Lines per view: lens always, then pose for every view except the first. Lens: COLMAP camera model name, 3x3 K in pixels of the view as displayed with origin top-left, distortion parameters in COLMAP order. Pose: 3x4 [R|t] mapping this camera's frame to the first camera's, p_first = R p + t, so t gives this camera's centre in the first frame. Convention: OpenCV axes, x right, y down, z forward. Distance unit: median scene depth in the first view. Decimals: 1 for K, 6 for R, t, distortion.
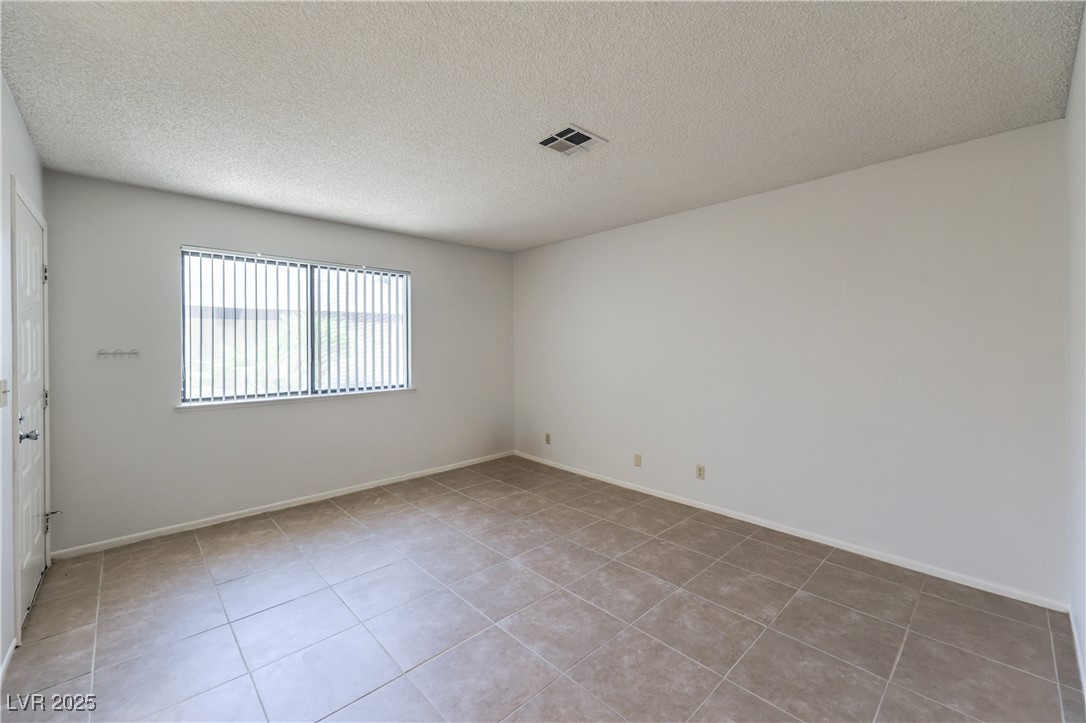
lens RADIAL K [[442.9, 0, 544.0], [0, 442.9, 343.3], [0, 0, 1]] dist [0.007168, -0.000848]
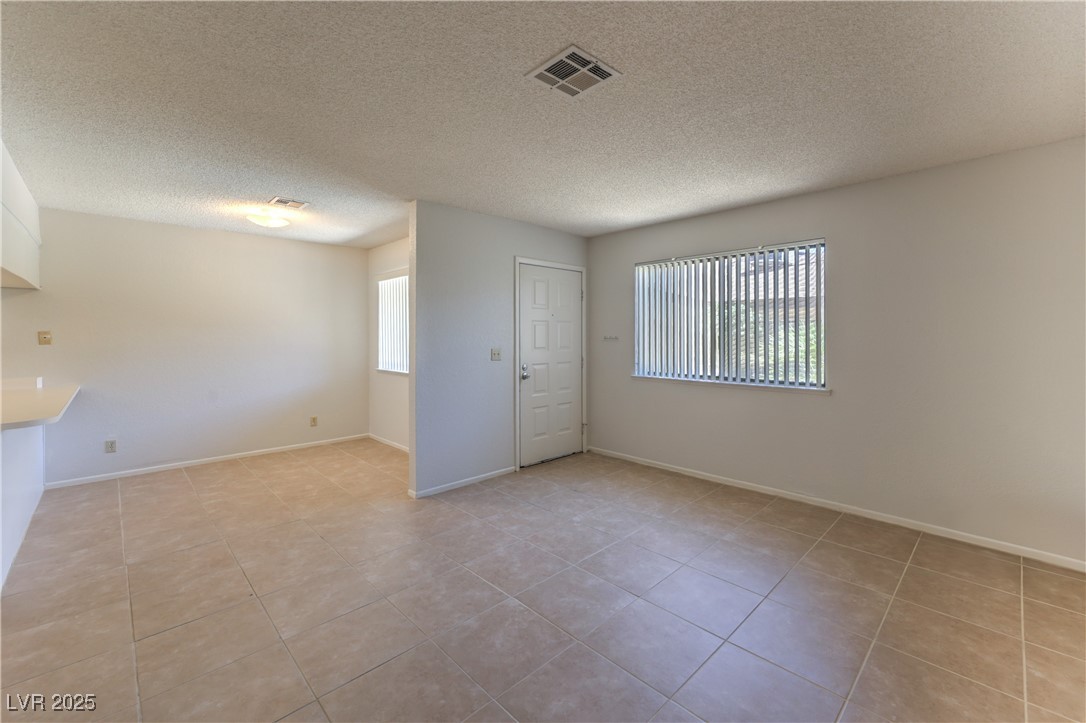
lens RADIAL K [[442.9, 0, 561.3], [0, 442.9, 336.4], [0, 0, 1]] dist [0.007168, -0.000848]
pose [[0.037643, 0.010223, -0.999239, 0.737265], [0.007269, 0.999918, 0.010504, -0.006682], [0.999265, -0.007659, 0.037566, 0.832034]]
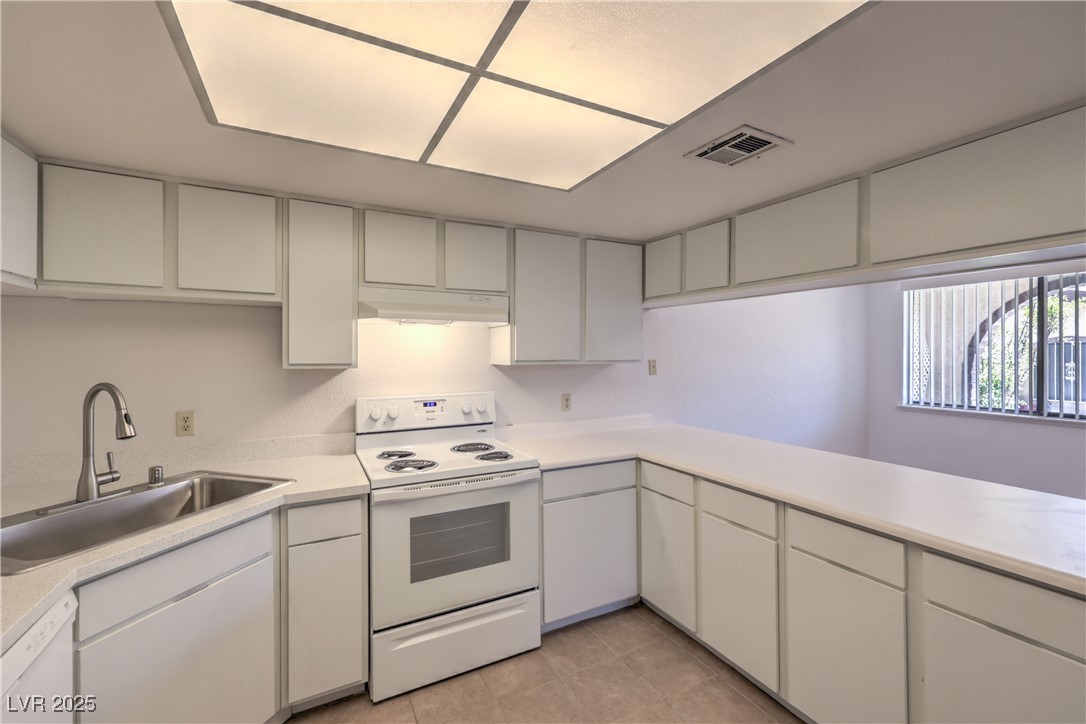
lens RADIAL K [[442.9, 0, 542.7], [0, 442.9, 362.9], [0, 0, 1]] dist [0.007168, -0.000848]
pose [[-0.280041, 0.025790, -0.959642, 0.464101], [0.010507, 0.999662, 0.023800, -0.036539], [0.959931, -0.003418, -0.280217, -0.680401]]
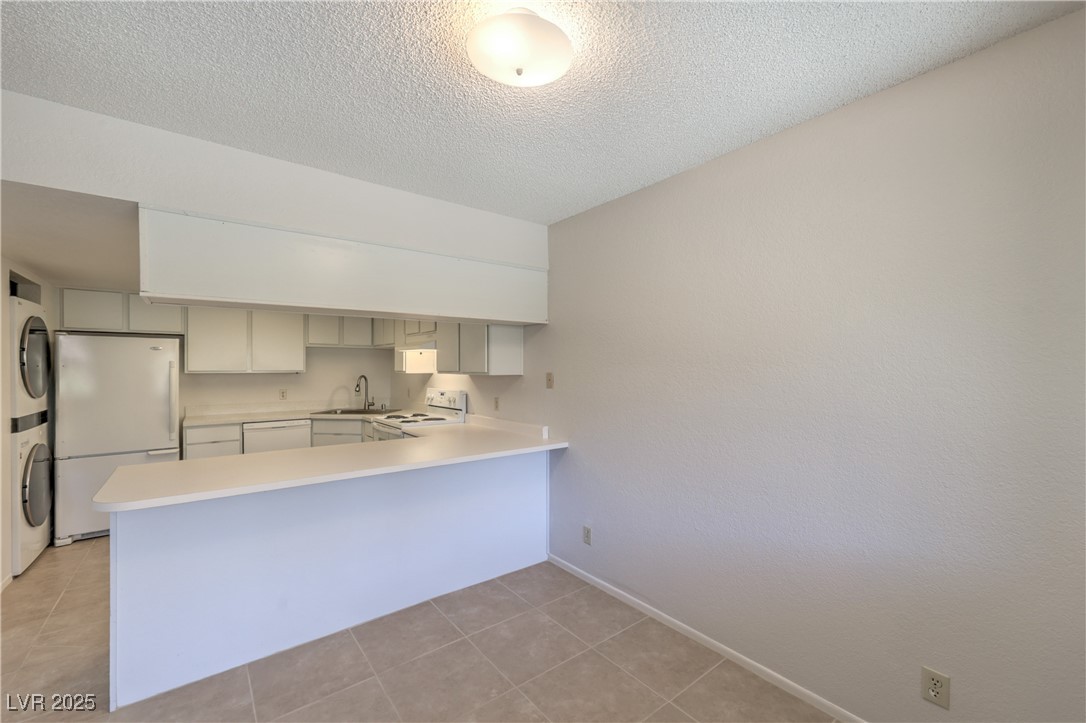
lens RADIAL K [[442.9, 0, 538.5], [0, 442.9, 369.0], [0, 0, 1]] dist [0.007168, -0.000848]
pose [[-0.995200, 0.007648, 0.097568, -0.803137], [0.007482, 0.999970, -0.002064, -0.022769], [-0.097580, -0.001324, -0.995227, 0.422446]]
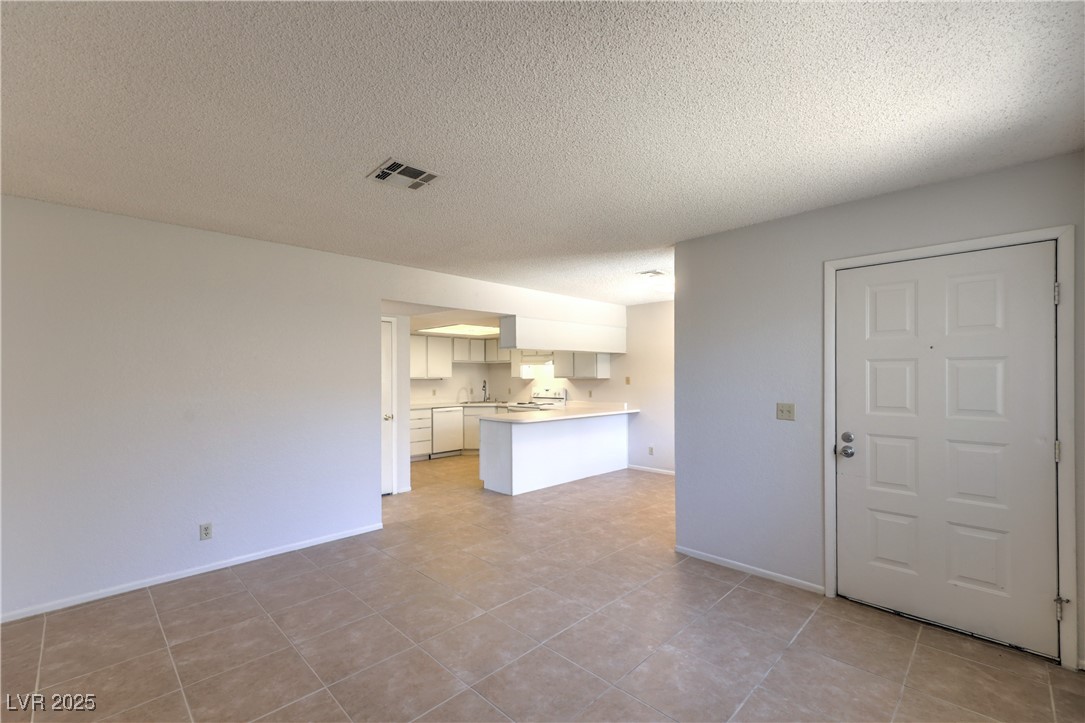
lens RADIAL K [[467.9, 0, 544.1], [0, 467.9, 380.7], [0, 0, 1]] dist [0.003108, -0.000094]
pose [[-0.999244, 0.011565, -0.037115, -0.175569], [0.011398, 0.999924, 0.004718, -0.011683], [0.037167, 0.004292, -0.999300, 1.768337]]
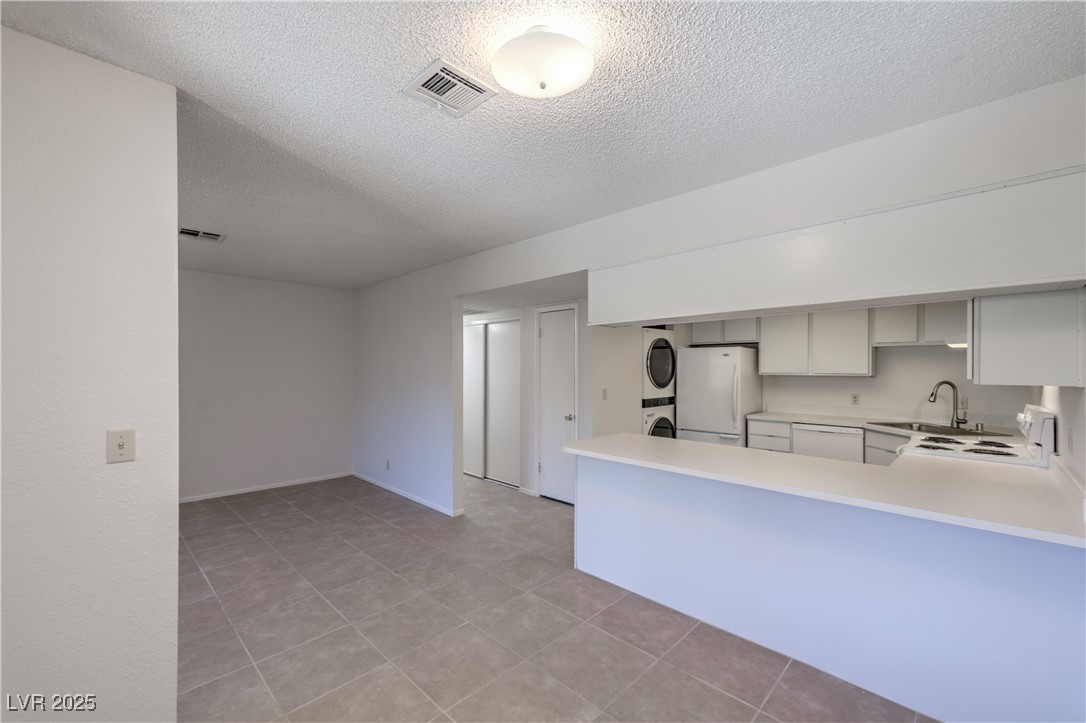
lens RADIAL K [[442.9, 0, 540.7], [0, 442.9, 371.7], [0, 0, 1]] dist [0.007168, -0.000848]
pose [[-0.033679, 0.001229, 0.999432, -1.230662], [-0.008128, 0.999966, -0.001503, -0.022395], [-0.999400, -0.008174, -0.033667, -0.040241]]
